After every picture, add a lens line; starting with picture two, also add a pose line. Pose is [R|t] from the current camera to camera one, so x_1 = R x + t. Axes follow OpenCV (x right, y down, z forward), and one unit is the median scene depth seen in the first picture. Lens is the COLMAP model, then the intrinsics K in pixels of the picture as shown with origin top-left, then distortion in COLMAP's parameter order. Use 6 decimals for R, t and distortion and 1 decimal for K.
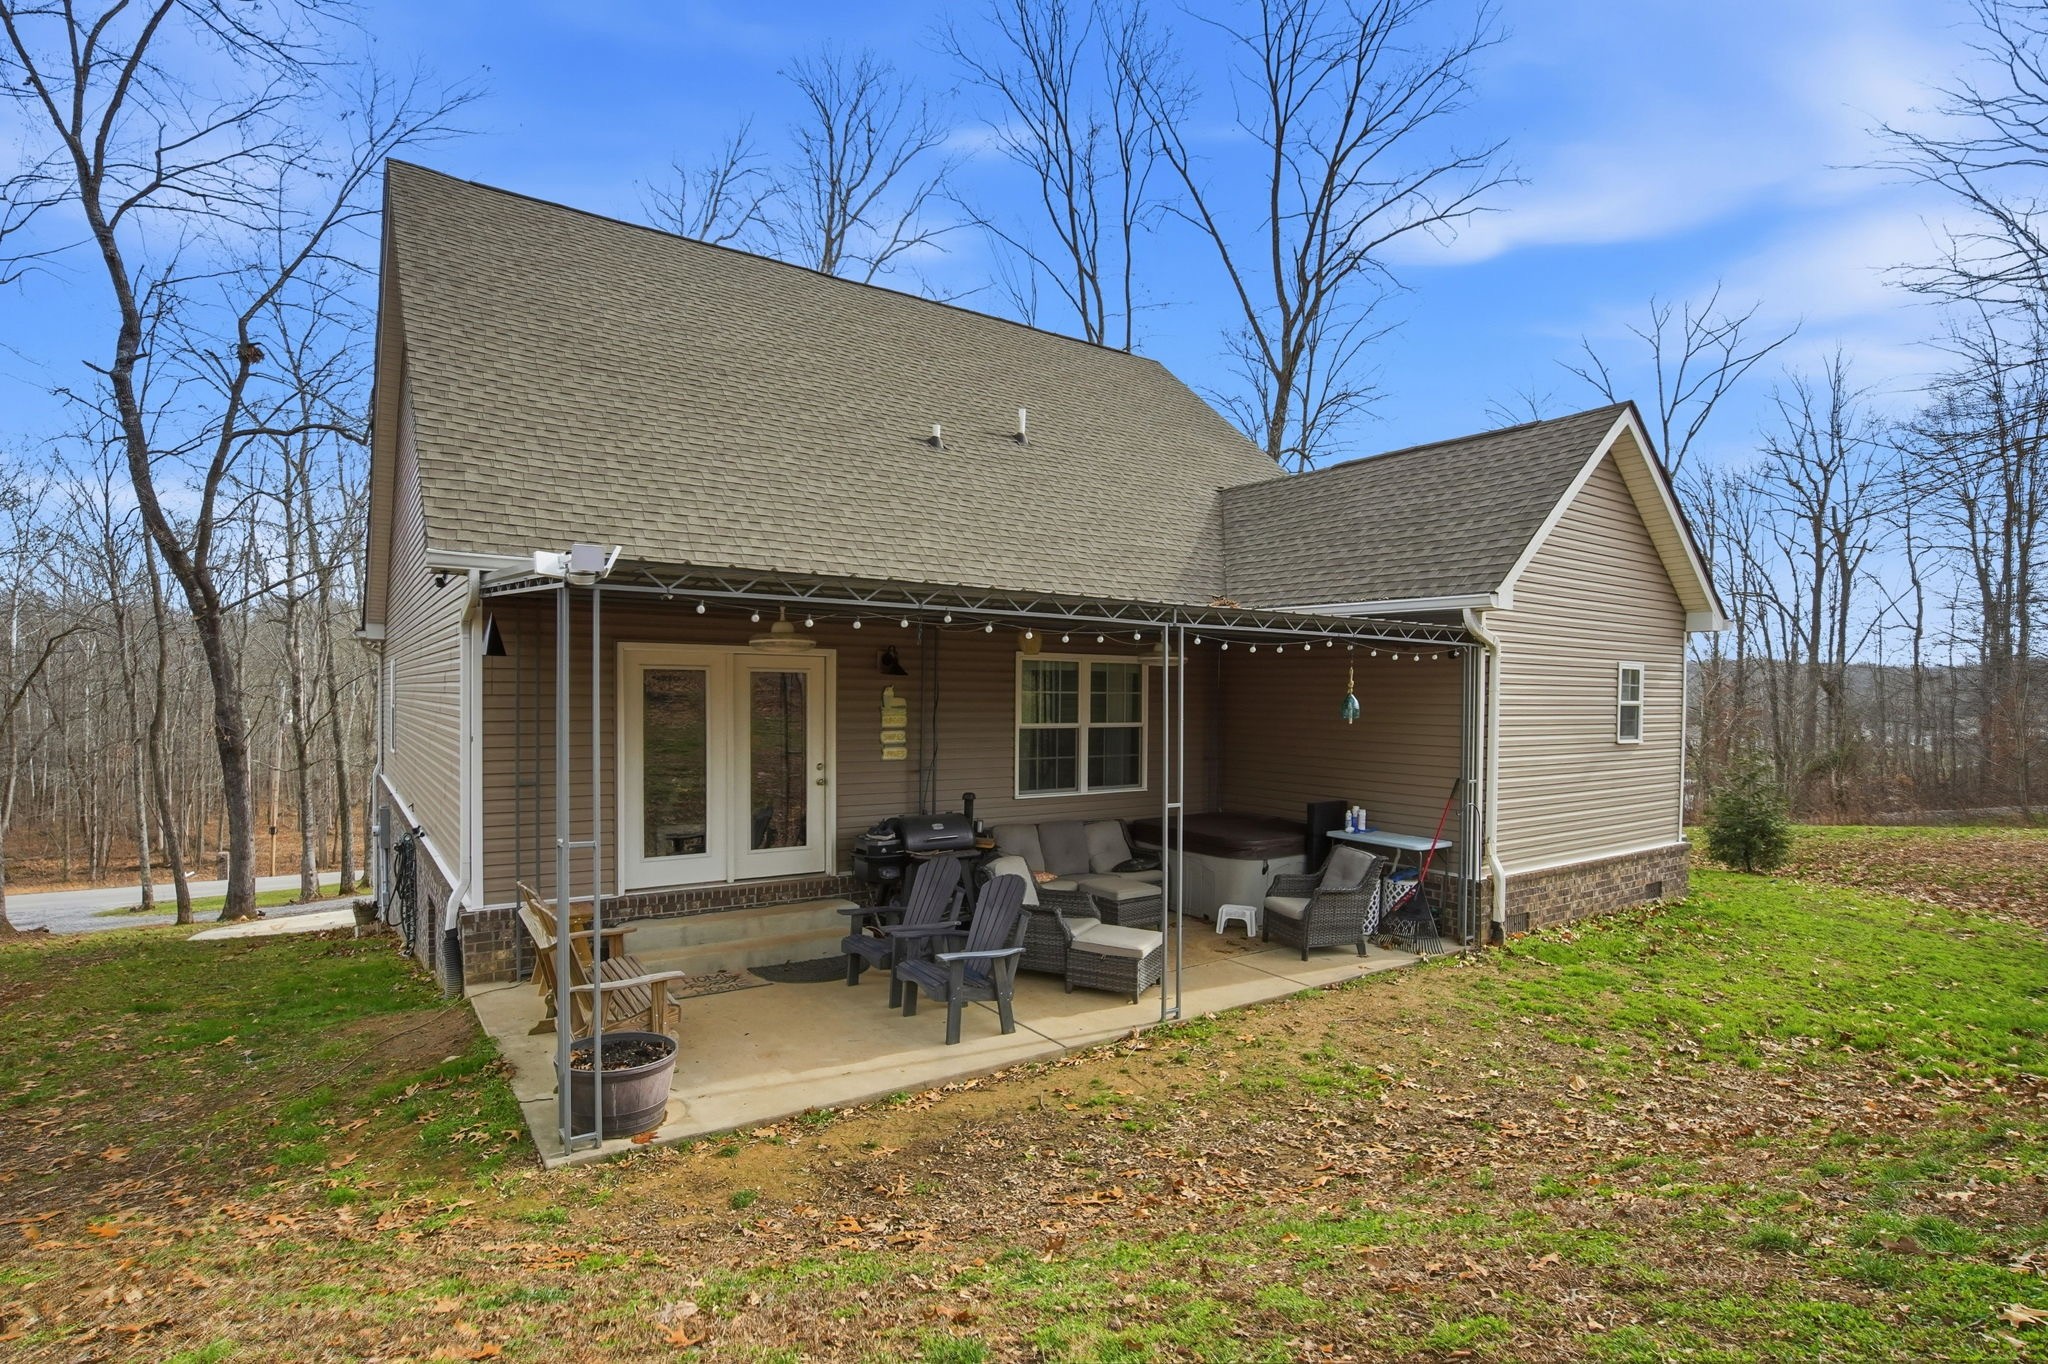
lens RADIAL K [[1008.3, 0, 1040.5], [0, 1008.3, 710.2], [0, 0, 1]] dist [-0.028954, 0.001699]
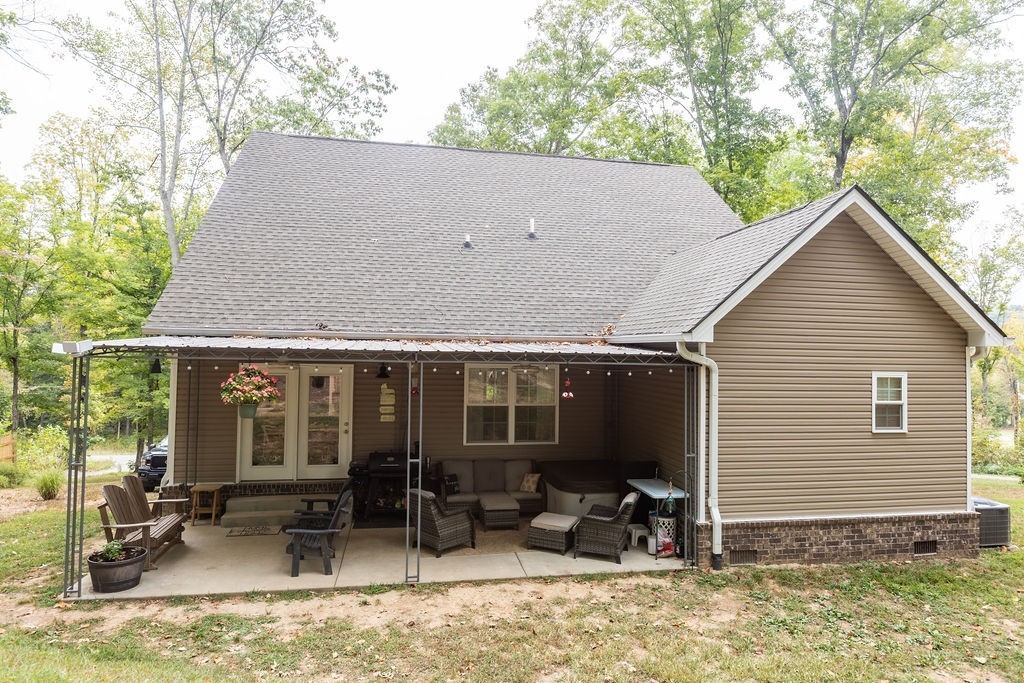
lens RADIAL K [[607.1, 0, 519.1], [0, 607.1, 336.1], [0, 0, 1]] dist [0.013889, -0.005963]
pose [[0.909627, -0.009816, -0.415310, 0.604955], [-0.012300, 0.998646, -0.050544, -0.061938], [0.415244, 0.051084, 0.908275, 0.056138]]
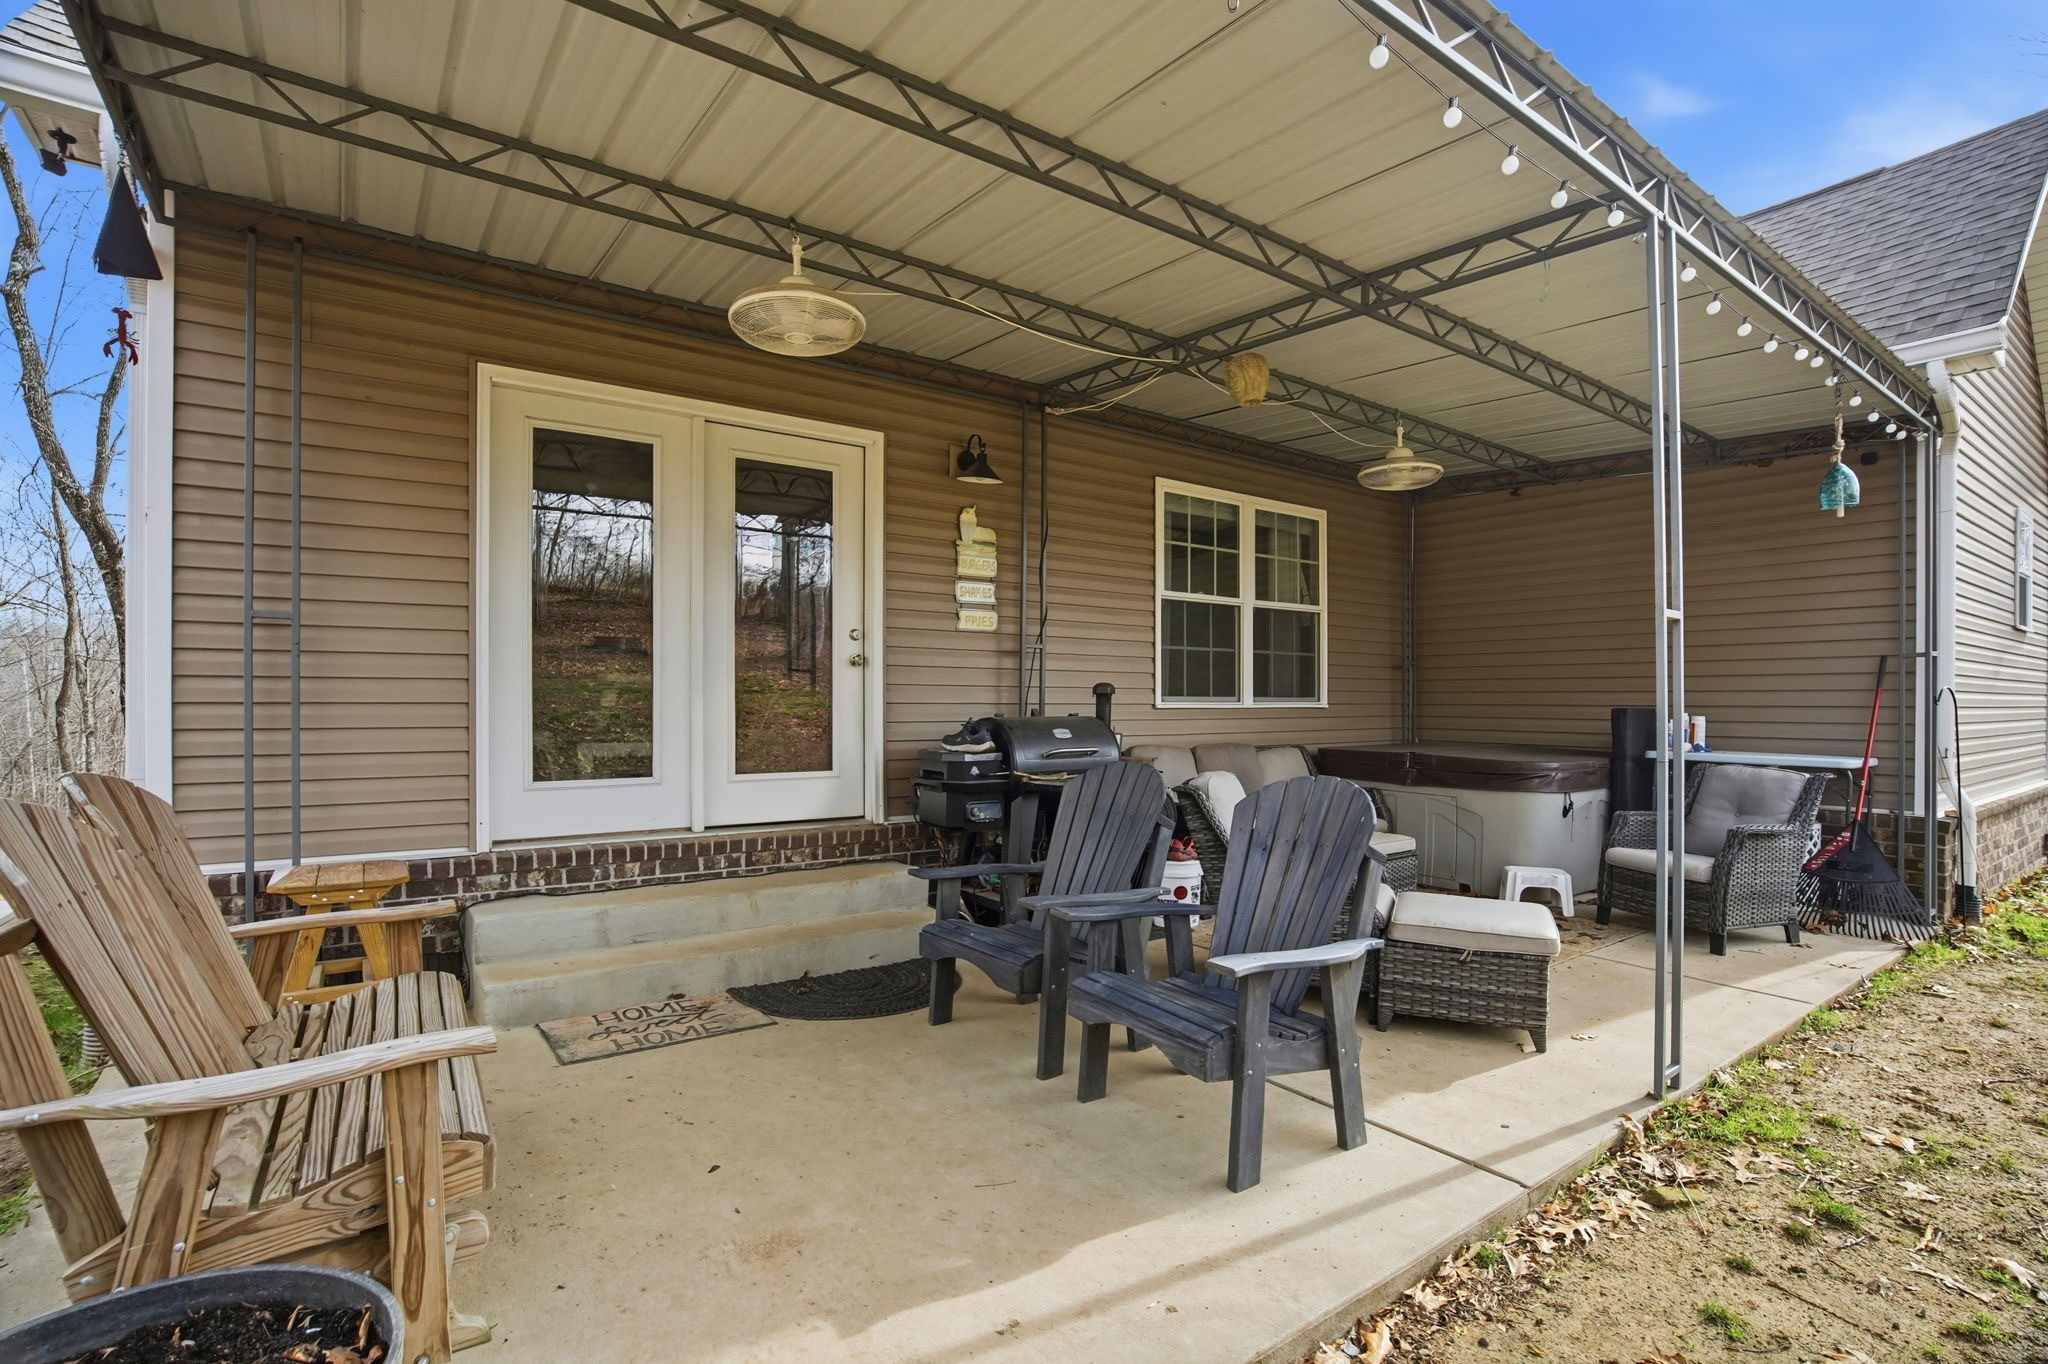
lens RADIAL K [[971.3, 0, 1046.0], [0, 971.3, 694.5], [0, 0, 1]] dist [-0.028647, 0.001094]
pose [[0.999802, -0.009666, 0.017377, -0.123589], [0.010031, 0.999728, -0.021068, 0.107504], [-0.017169, 0.021238, 0.999627, 0.454725]]
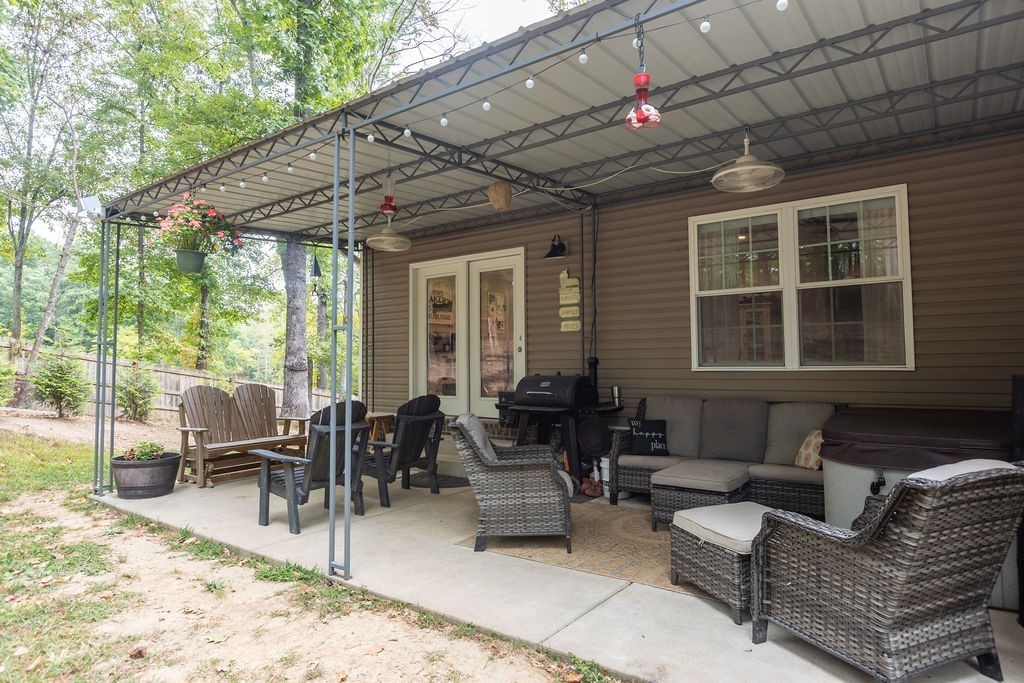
lens RADIAL K [[607.1, 0, 523.0], [0, 607.1, 325.0], [0, 0, 1]] dist [0.013889, -0.005963]
pose [[0.310119, -0.079088, -0.947402, 0.548880], [-0.004344, 0.996405, -0.084601, 0.109704], [0.950688, 0.030352, 0.308661, 0.786943]]
